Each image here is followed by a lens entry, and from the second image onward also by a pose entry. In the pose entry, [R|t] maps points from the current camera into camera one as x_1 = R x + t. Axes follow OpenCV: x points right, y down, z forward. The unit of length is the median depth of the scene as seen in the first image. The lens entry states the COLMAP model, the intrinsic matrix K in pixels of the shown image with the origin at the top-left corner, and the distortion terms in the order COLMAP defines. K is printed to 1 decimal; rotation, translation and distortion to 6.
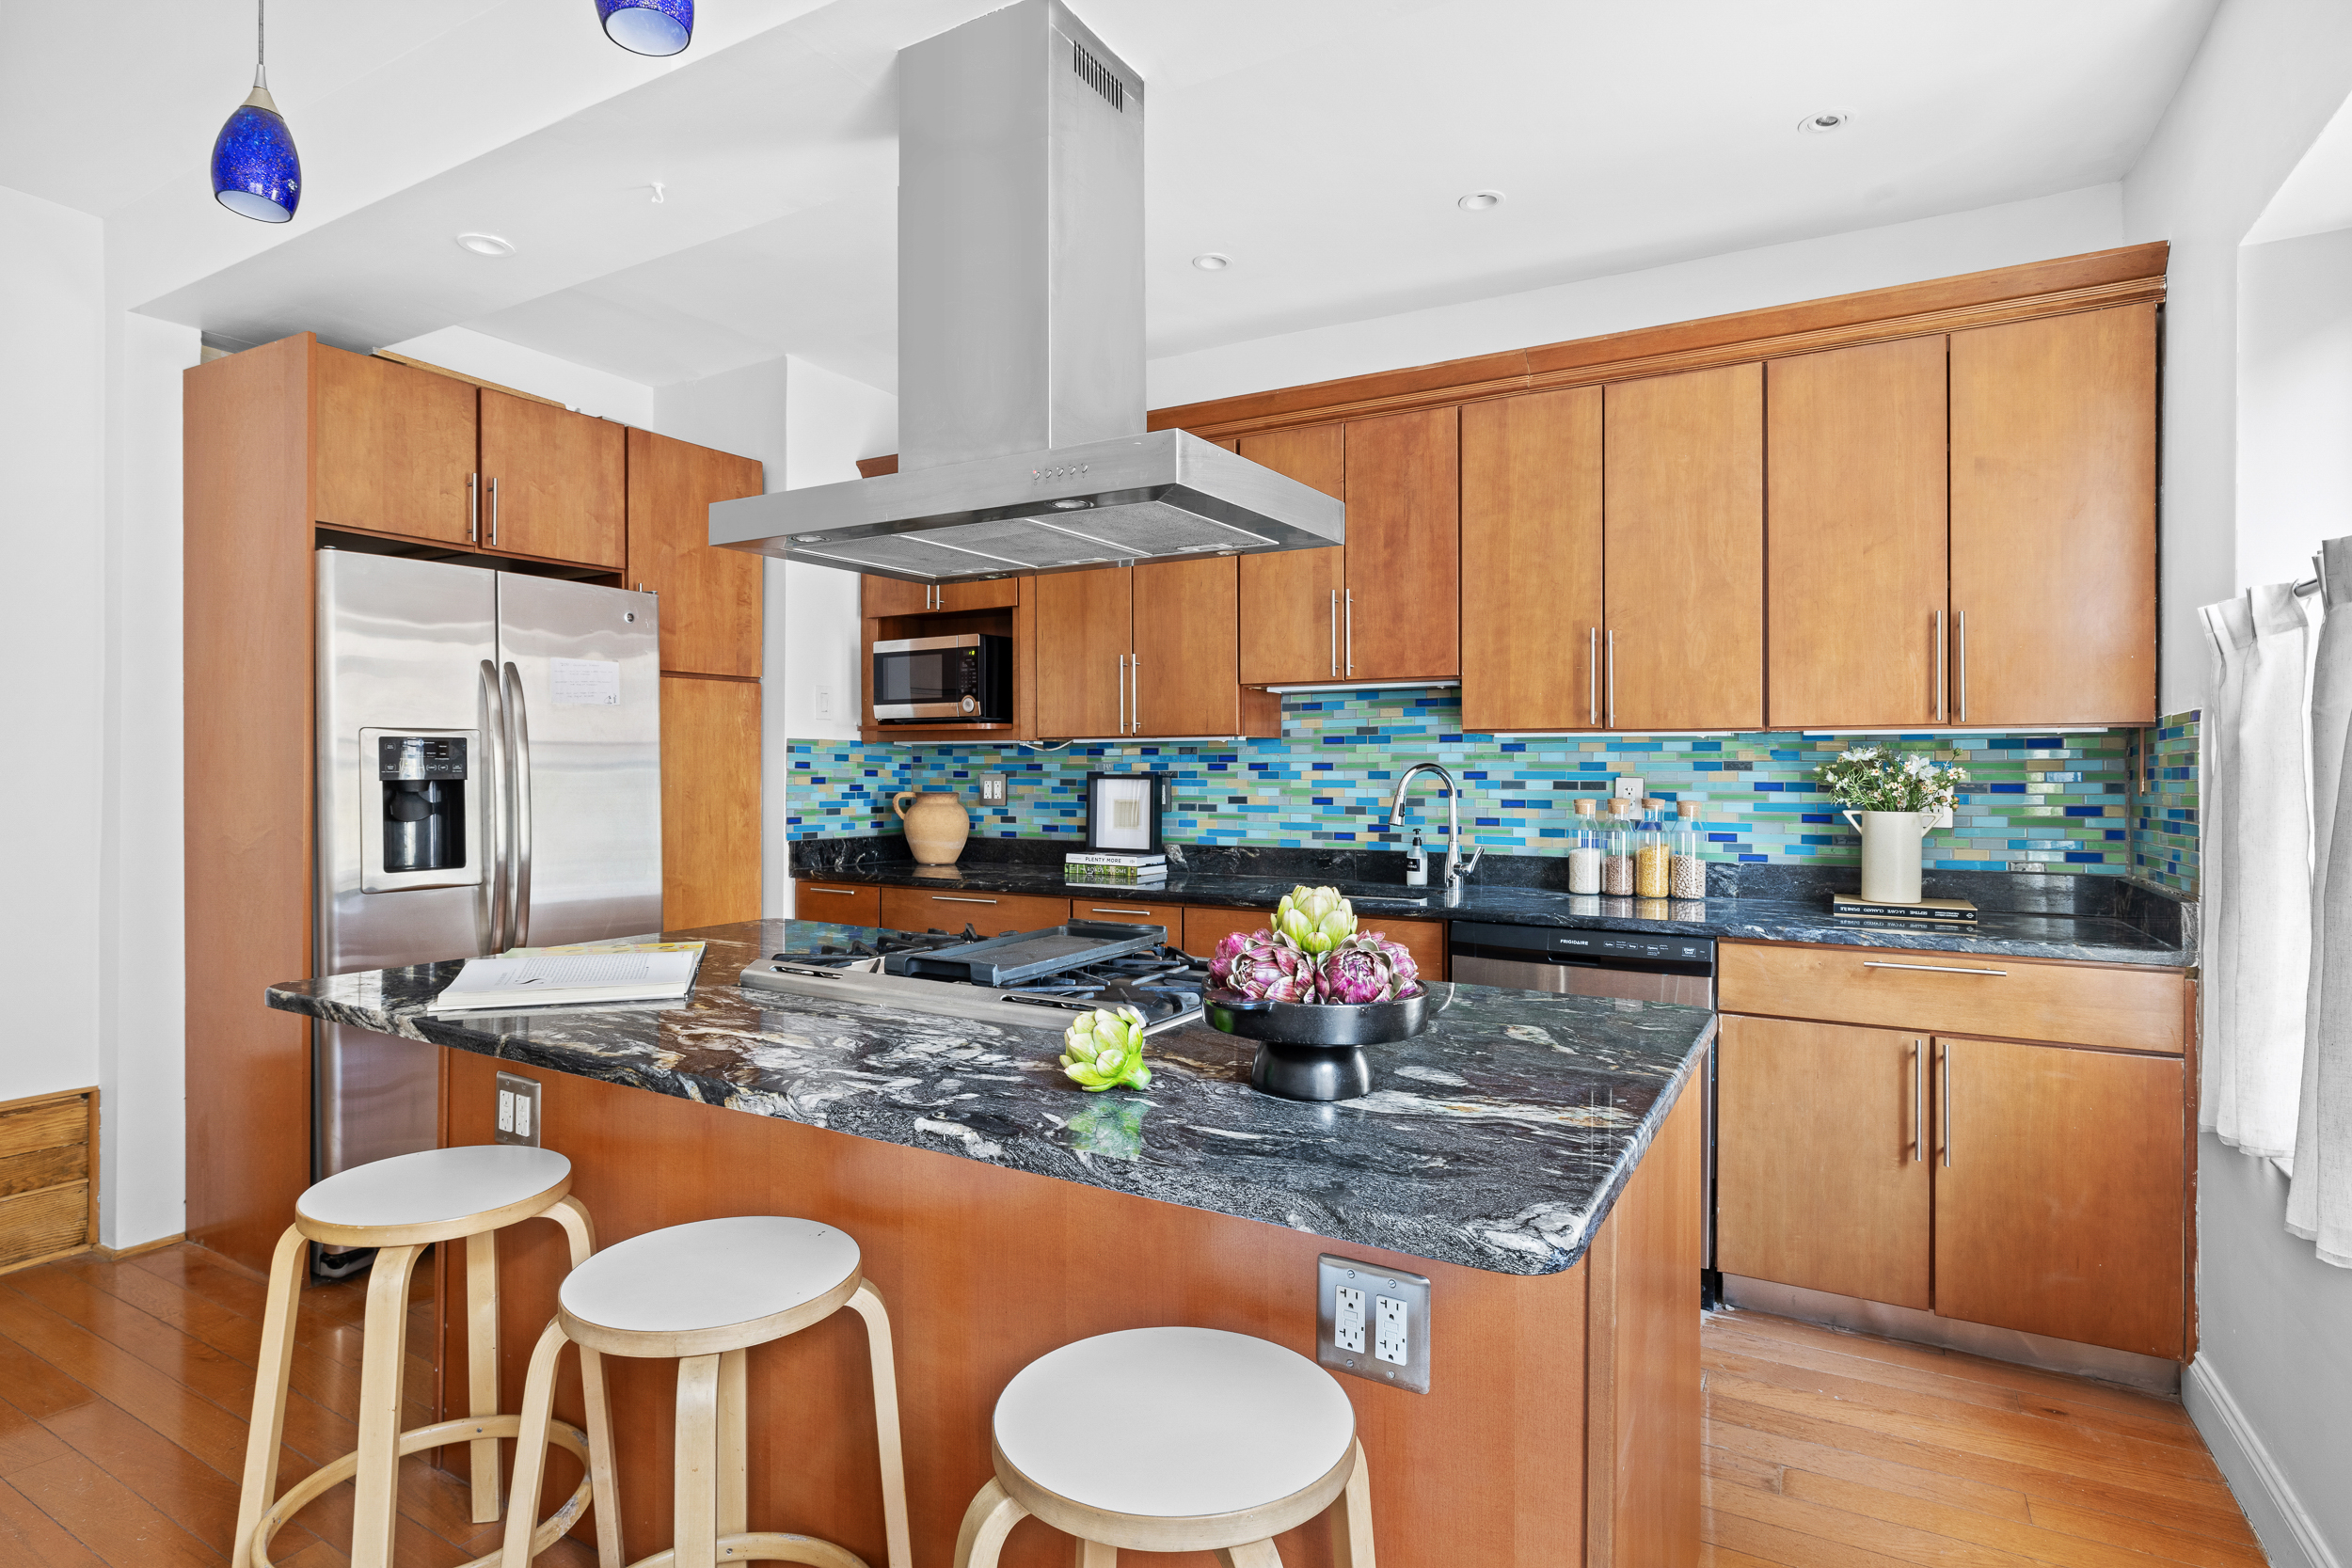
lens RADIAL K [[1232.9, 0, 1176.0], [0, 1232.9, 784.0], [0, 0, 1]] dist [-0.001296, 0.000012]
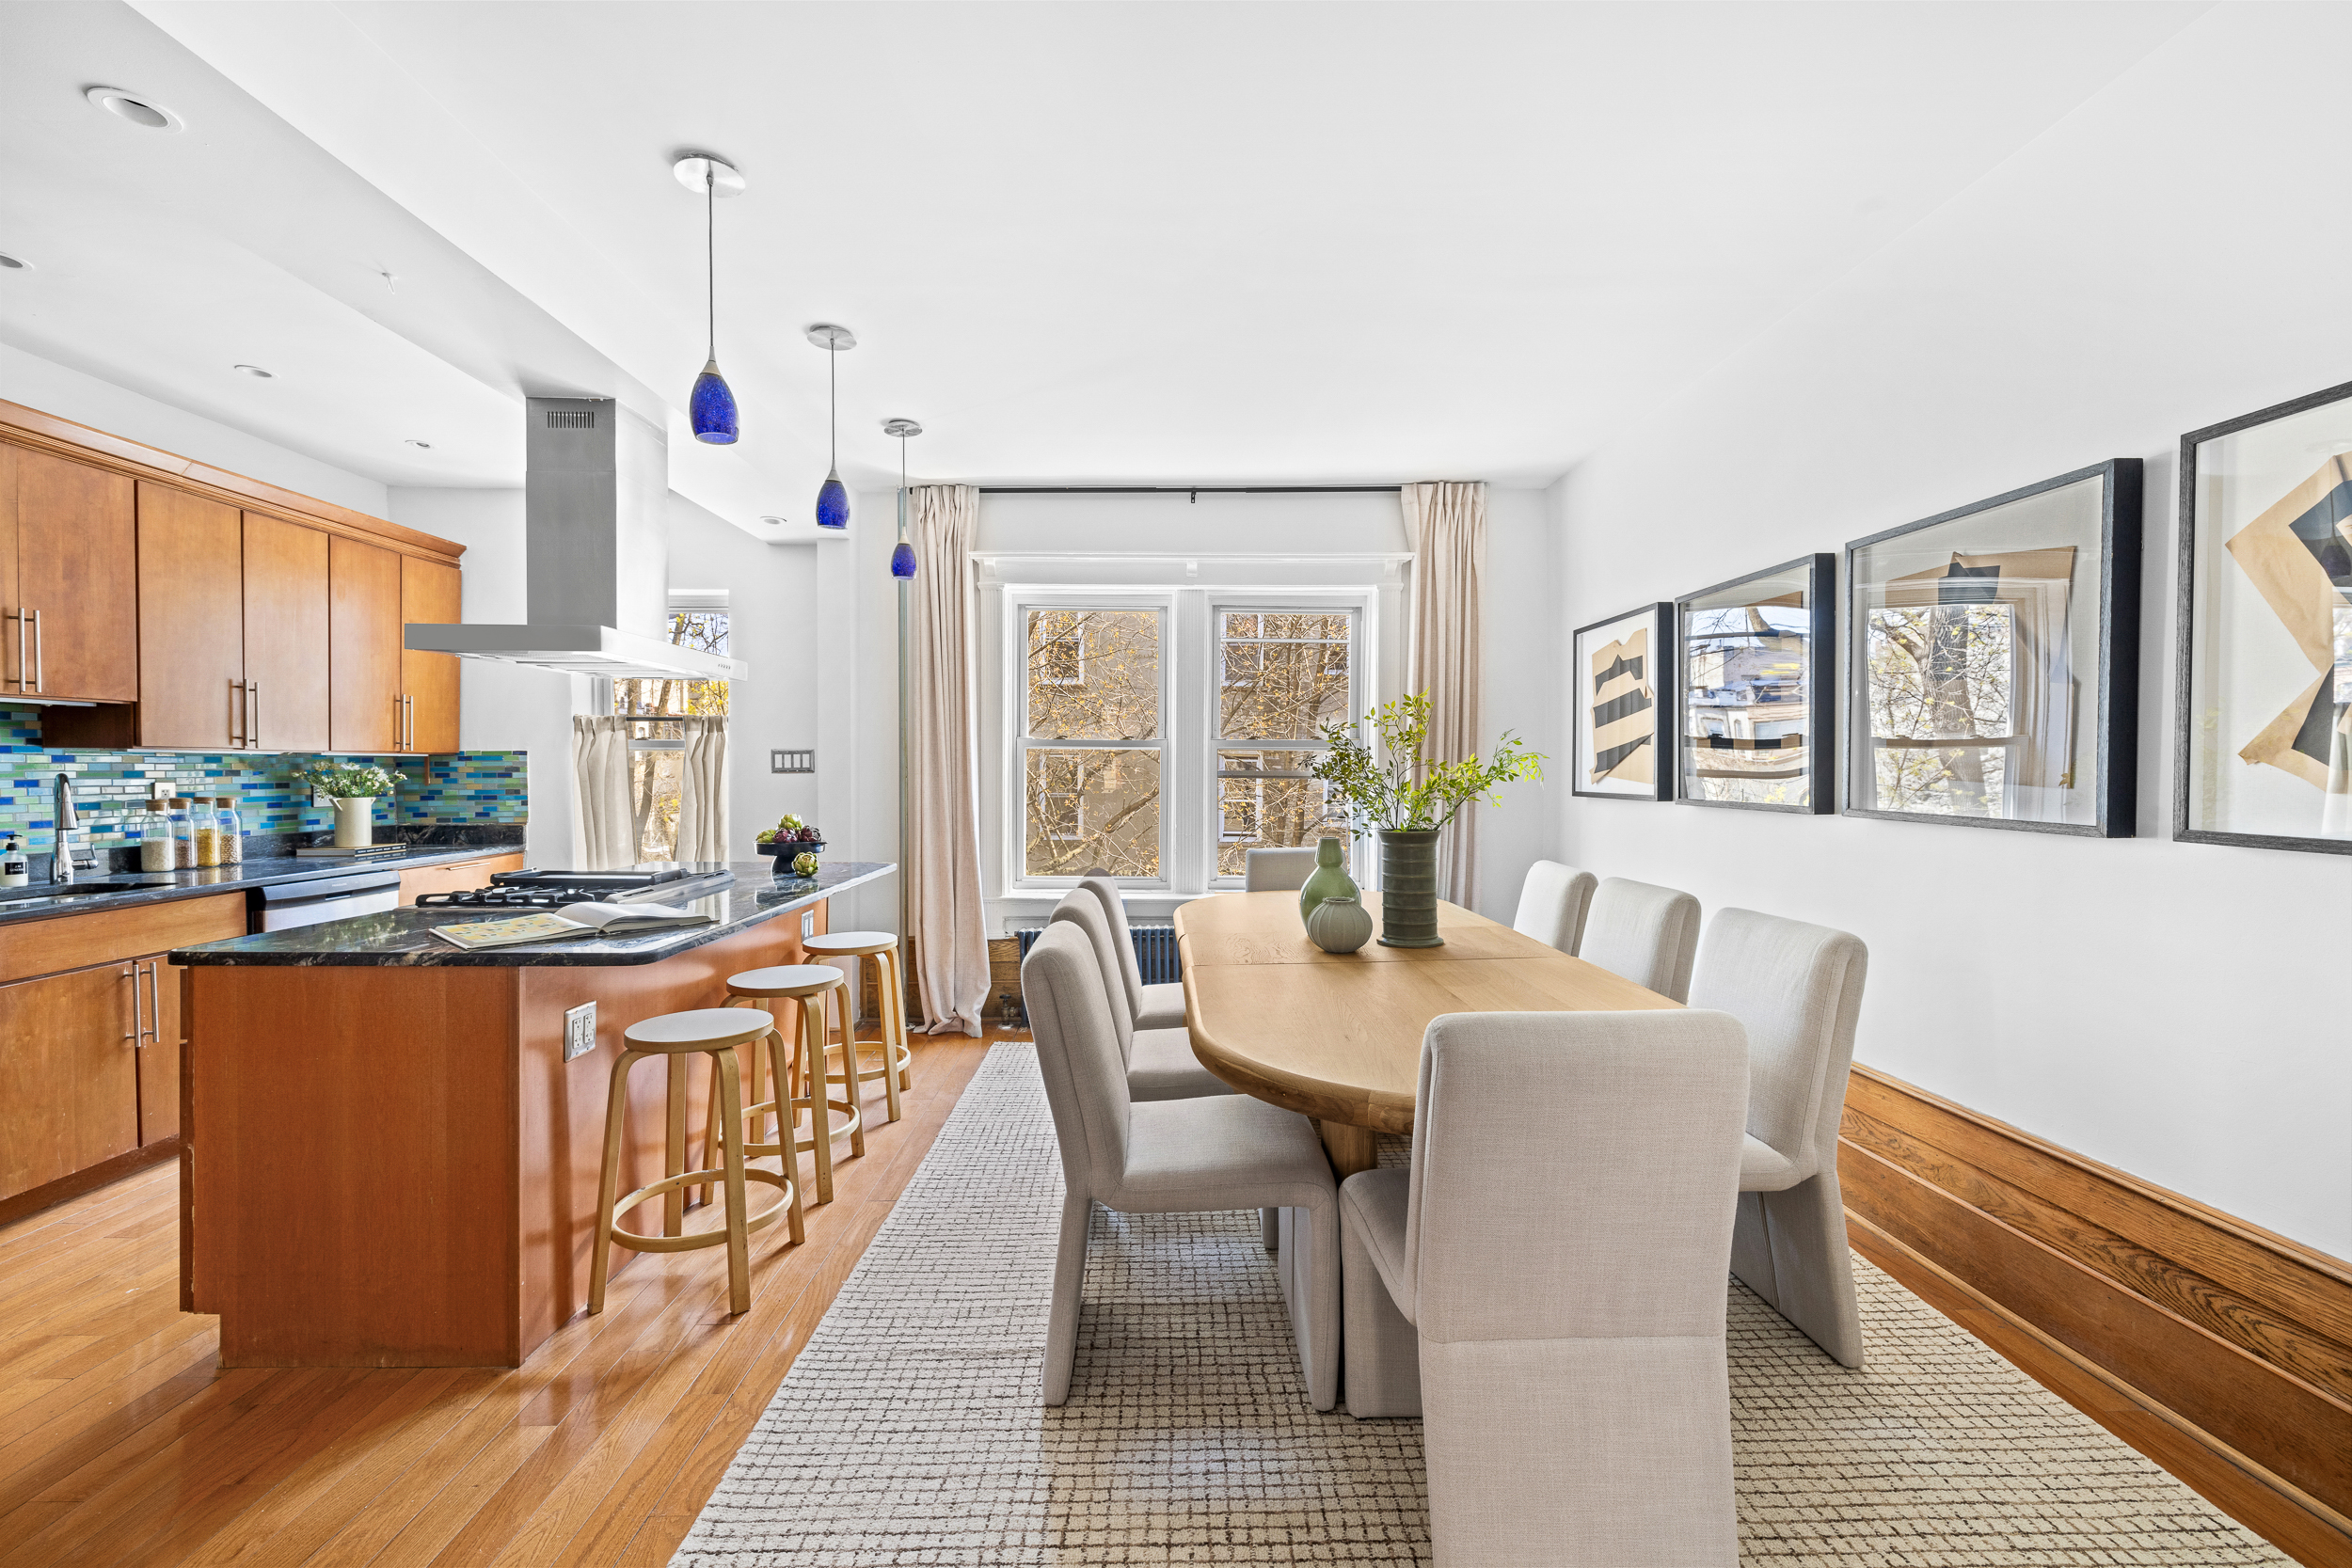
lens RADIAL K [[994.3, 0, 1176.0], [0, 994.3, 784.0], [0, 0, 1]] dist [0.001130, 0.000243]
pose [[-0.502011, -0.022789, 0.864561, -1.164034], [0.004324, 0.999574, 0.028859, -0.031109], [-0.864850, 0.018226, -0.501699, 0.620179]]
